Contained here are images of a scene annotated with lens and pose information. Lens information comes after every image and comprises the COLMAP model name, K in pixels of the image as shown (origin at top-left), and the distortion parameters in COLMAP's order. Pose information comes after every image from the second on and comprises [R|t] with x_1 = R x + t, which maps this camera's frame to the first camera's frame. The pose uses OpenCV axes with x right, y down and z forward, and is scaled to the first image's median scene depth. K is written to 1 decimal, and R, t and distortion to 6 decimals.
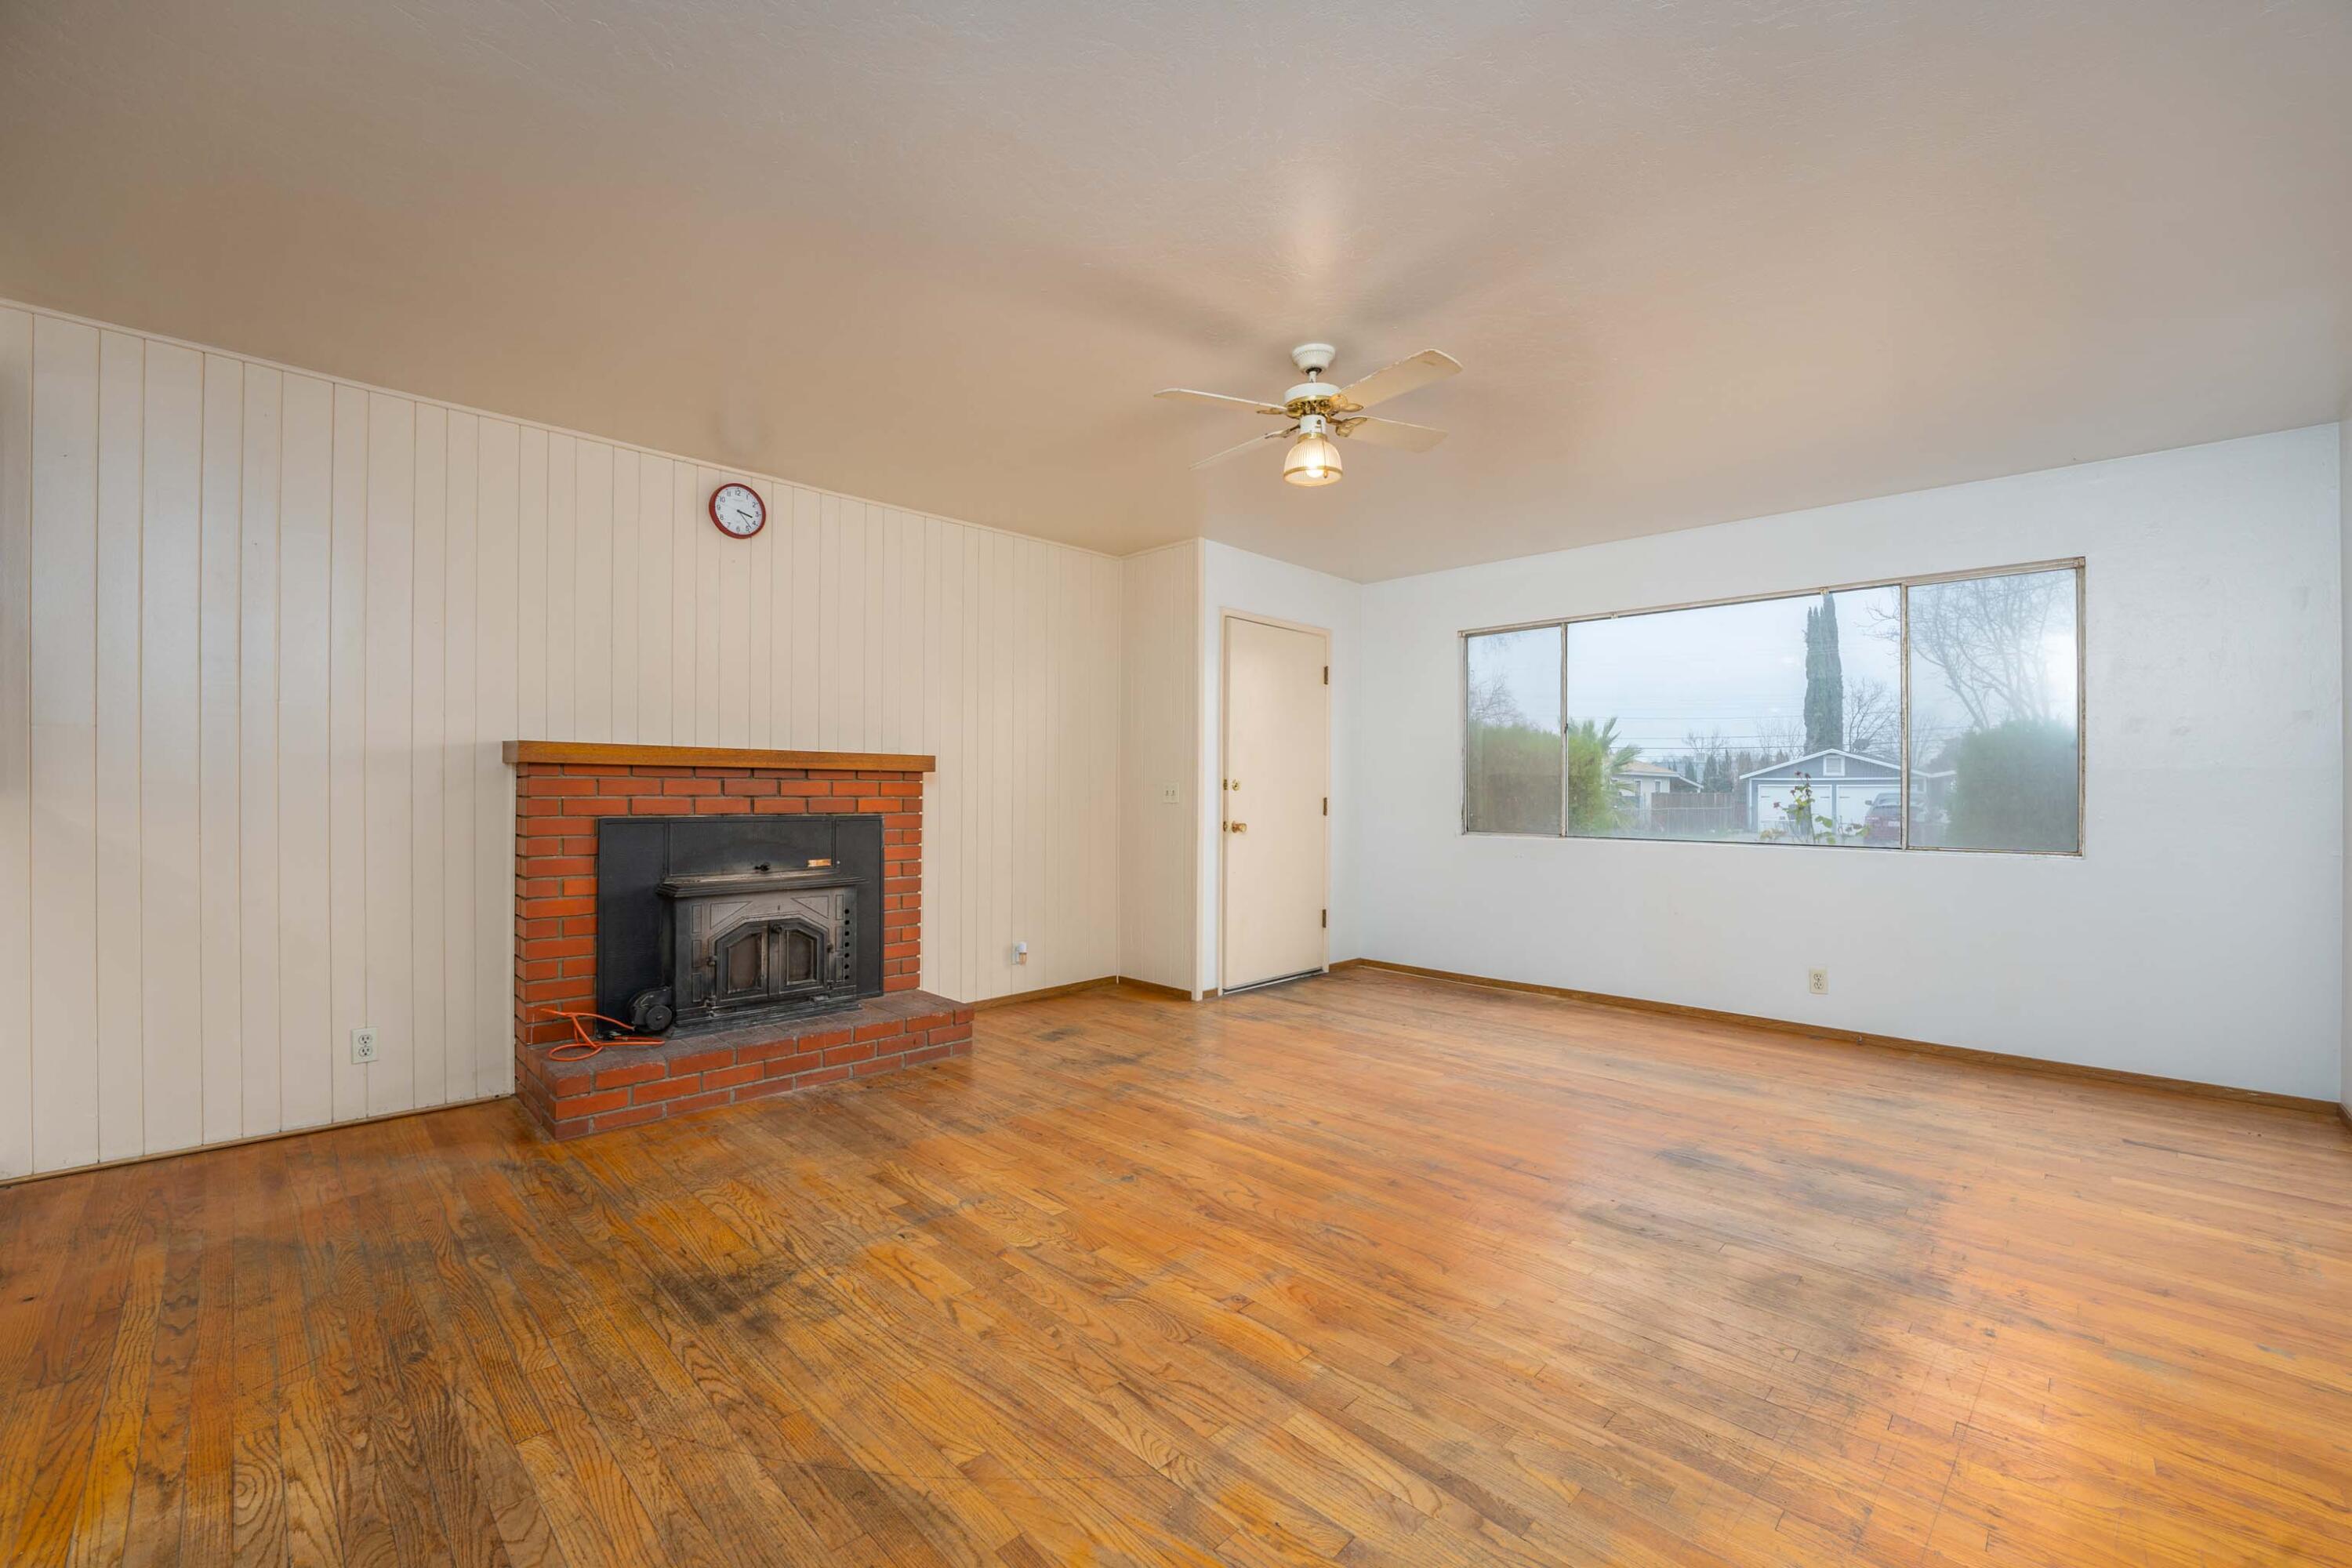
lens RADIAL K [[961.7, 0, 1173.8], [0, 961.7, 788.3], [0, 0, 1]] dist [-0.016571, 0.000582]
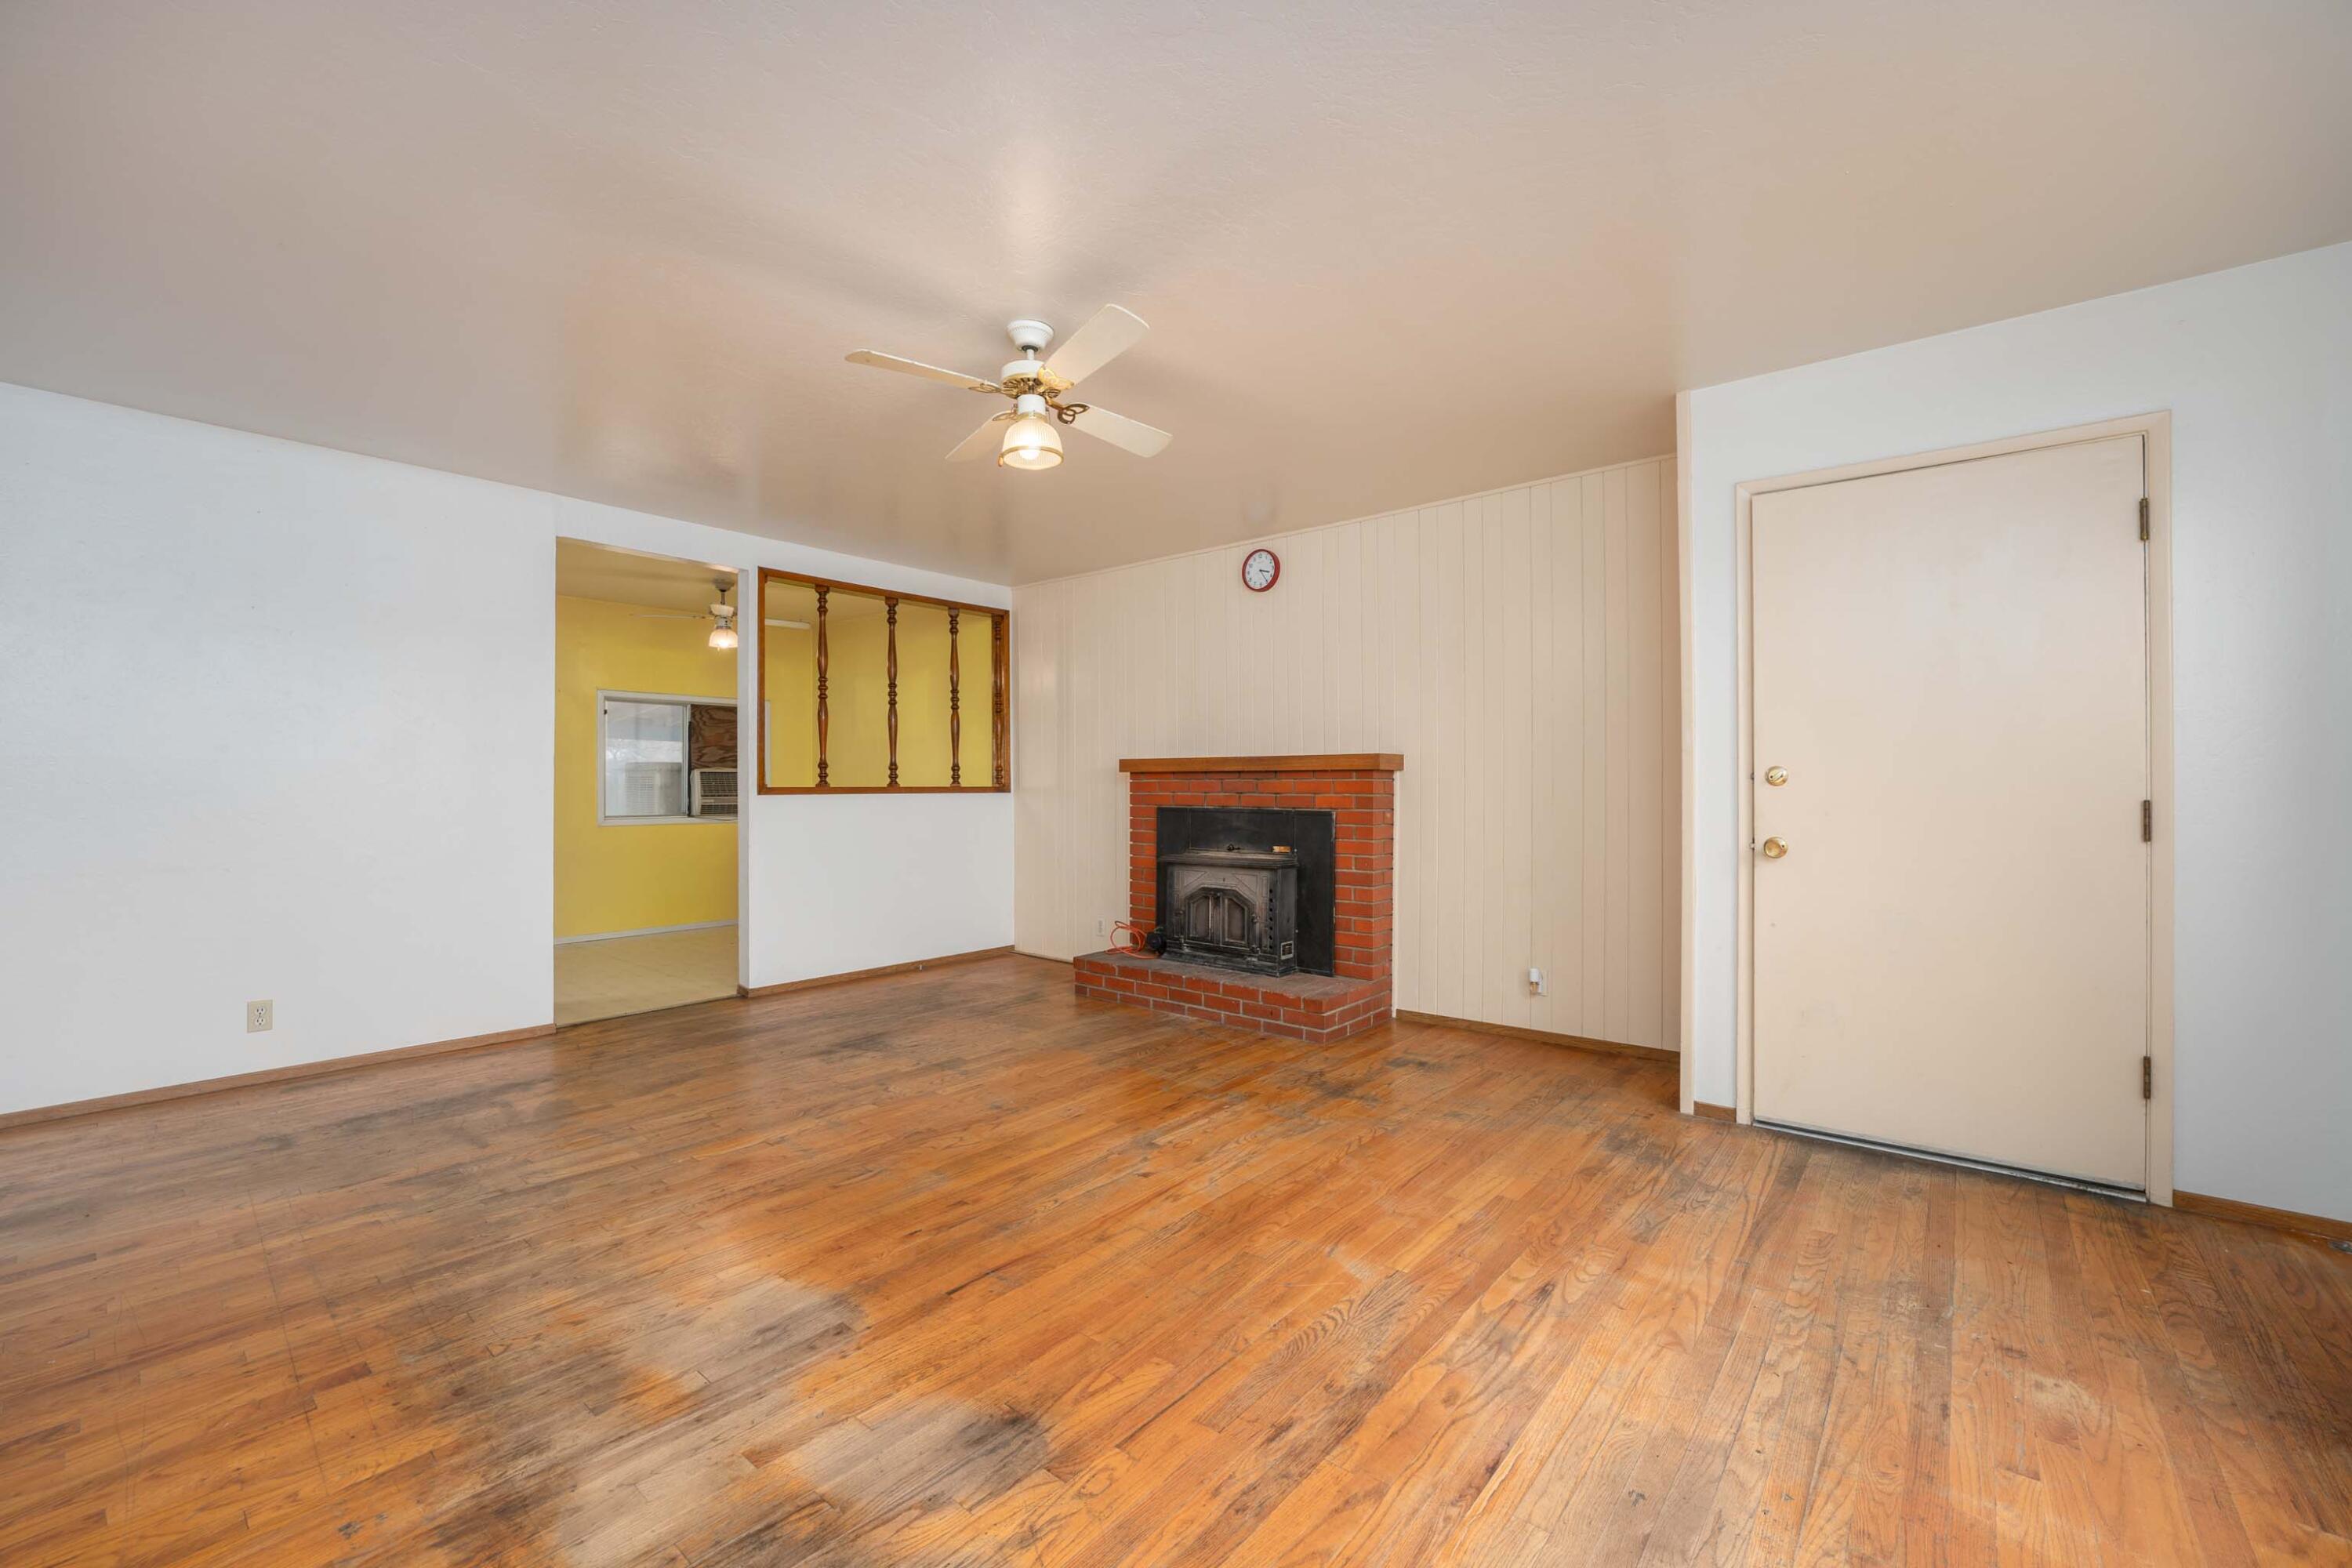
lens RADIAL K [[961.7, 0, 1173.8], [0, 961.7, 788.3], [0, 0, 1]] dist [-0.016571, 0.000582]
pose [[0.077258, -0.004116, -0.997003, 0.882054], [0.002451, 0.999989, -0.003938, 0.007573], [0.997008, -0.002140, 0.077268, 0.847015]]
